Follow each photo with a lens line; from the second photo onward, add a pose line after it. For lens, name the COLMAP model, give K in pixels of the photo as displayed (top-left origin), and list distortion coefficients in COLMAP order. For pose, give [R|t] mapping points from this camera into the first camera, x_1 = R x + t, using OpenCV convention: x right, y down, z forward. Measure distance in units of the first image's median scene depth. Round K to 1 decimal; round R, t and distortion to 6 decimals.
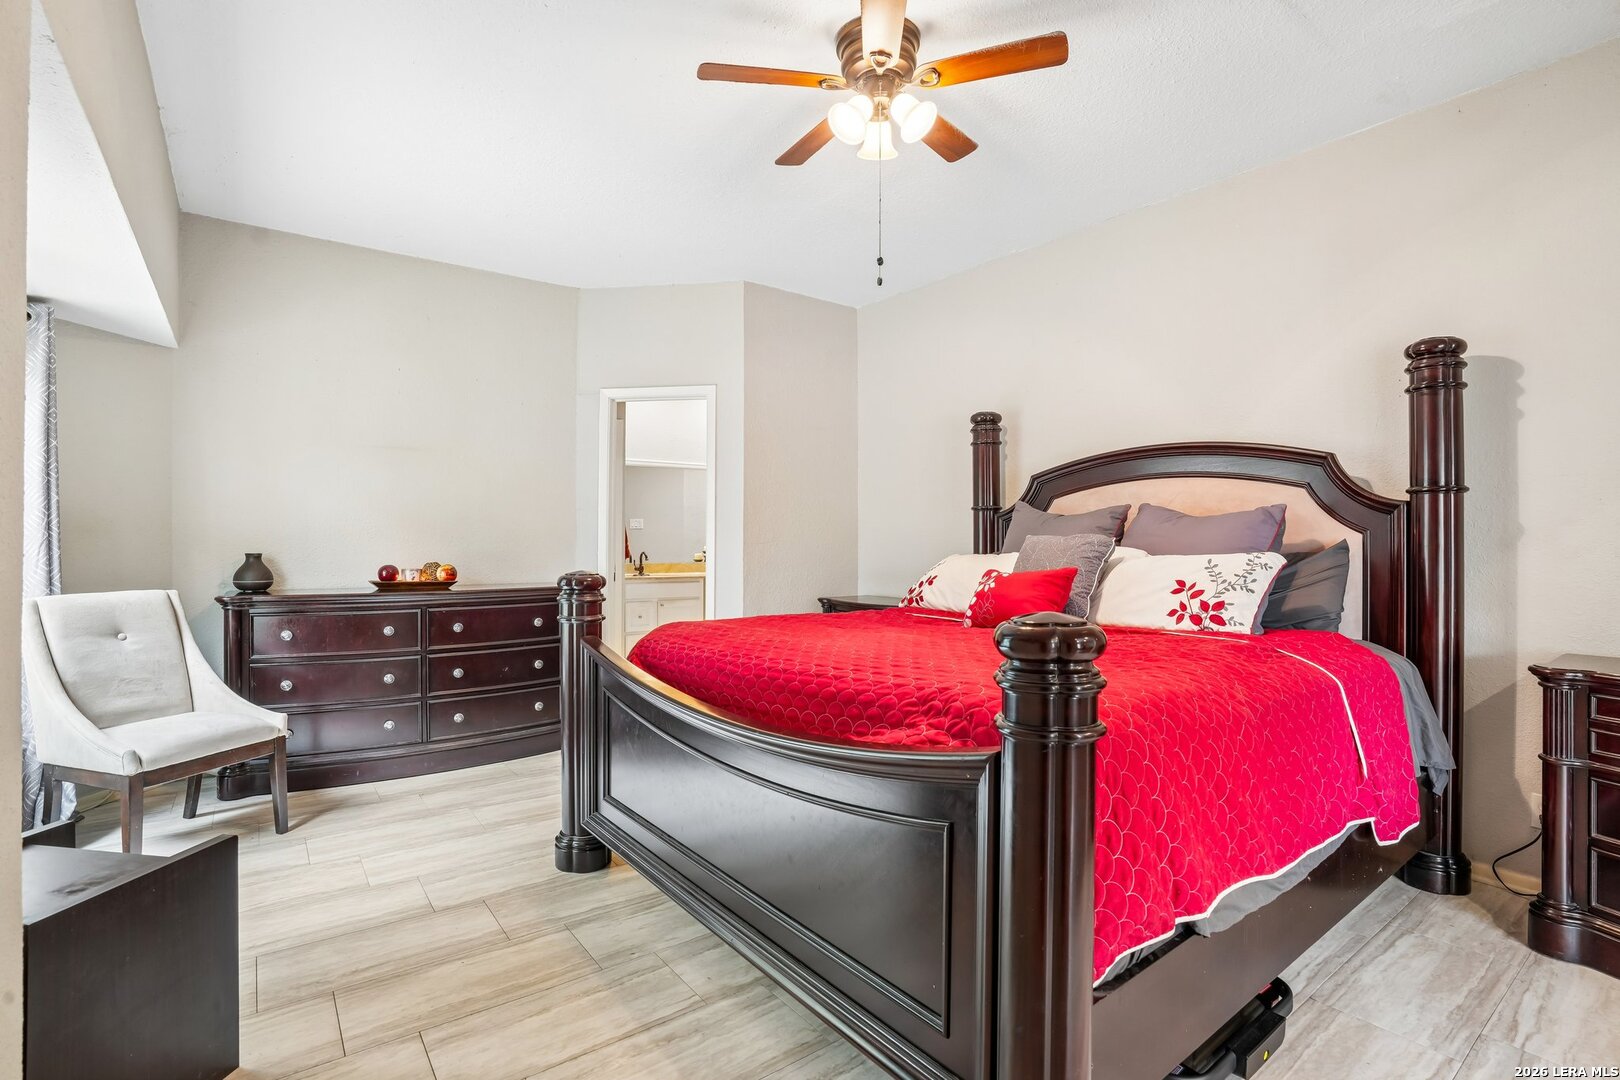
lens RADIAL K [[754.4, 0, 810.0], [0, 754.4, 540.0], [0, 0, 1]] dist [-0.075659, 0.025655]
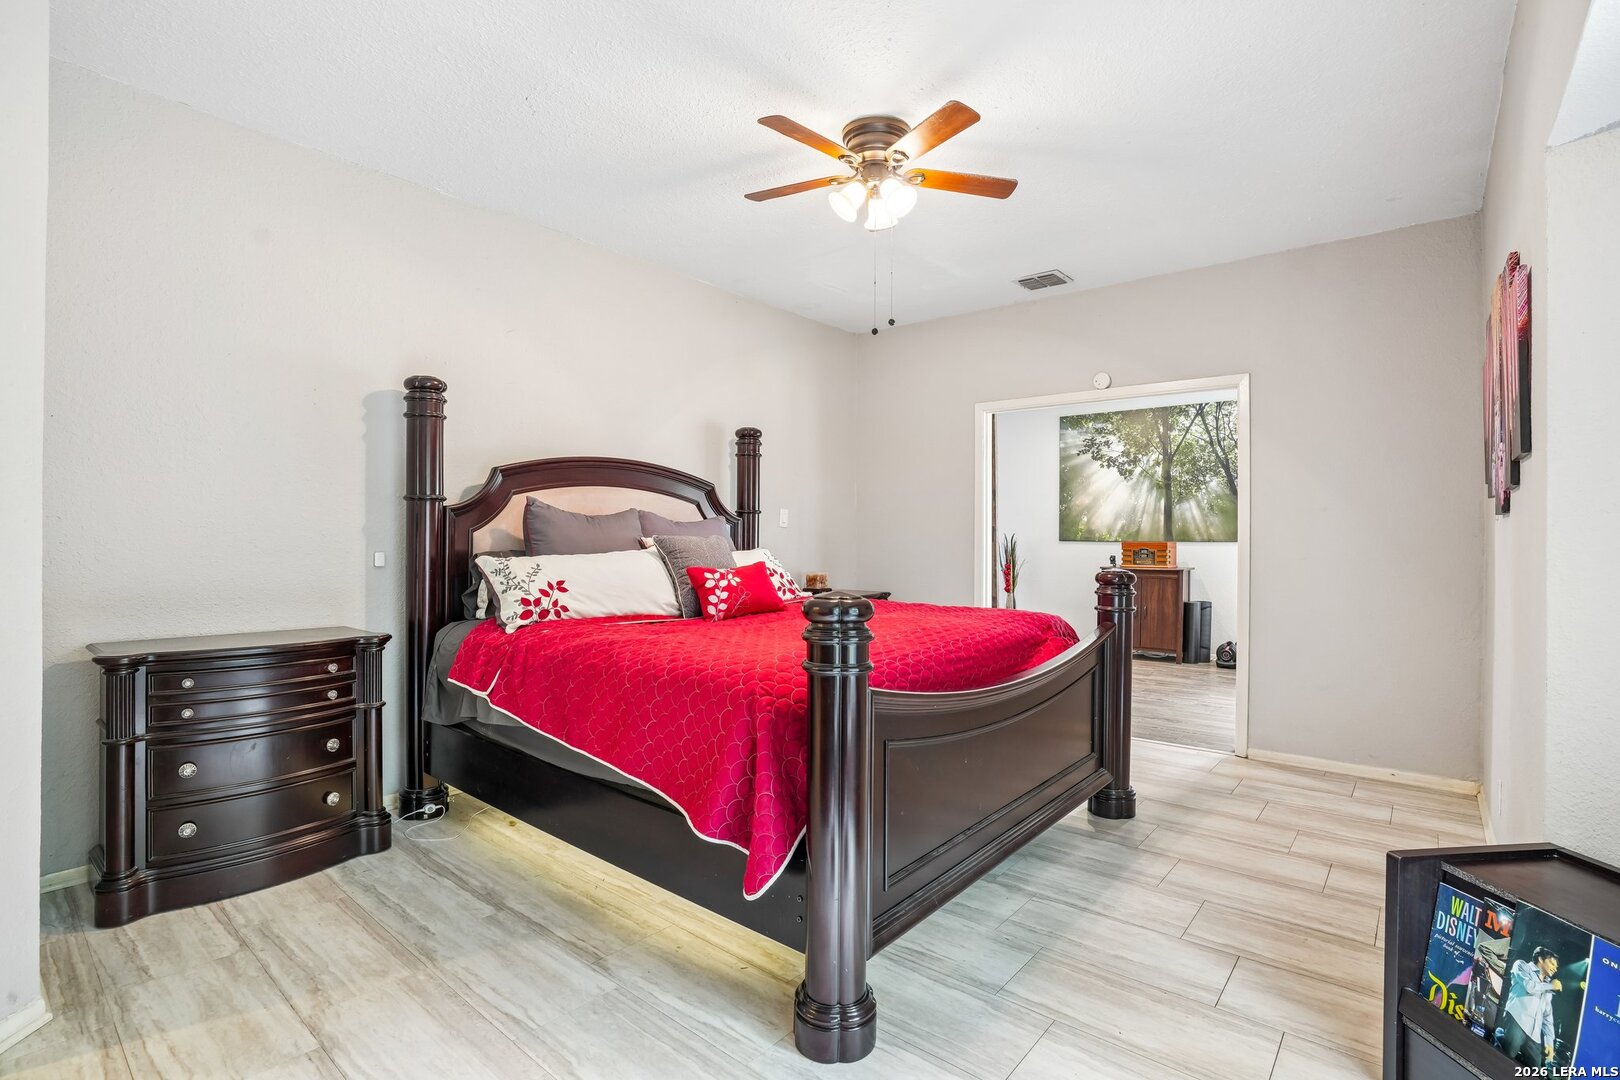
lens RADIAL K [[754.4, 0, 810.0], [0, 754.4, 540.0], [0, 0, 1]] dist [-0.075659, 0.025655]
pose [[-0.212982, -0.002003, 0.977054, -1.127776], [-0.004009, 0.999991, 0.001176, -0.002854], [-0.977048, -0.003666, -0.212988, 1.407406]]
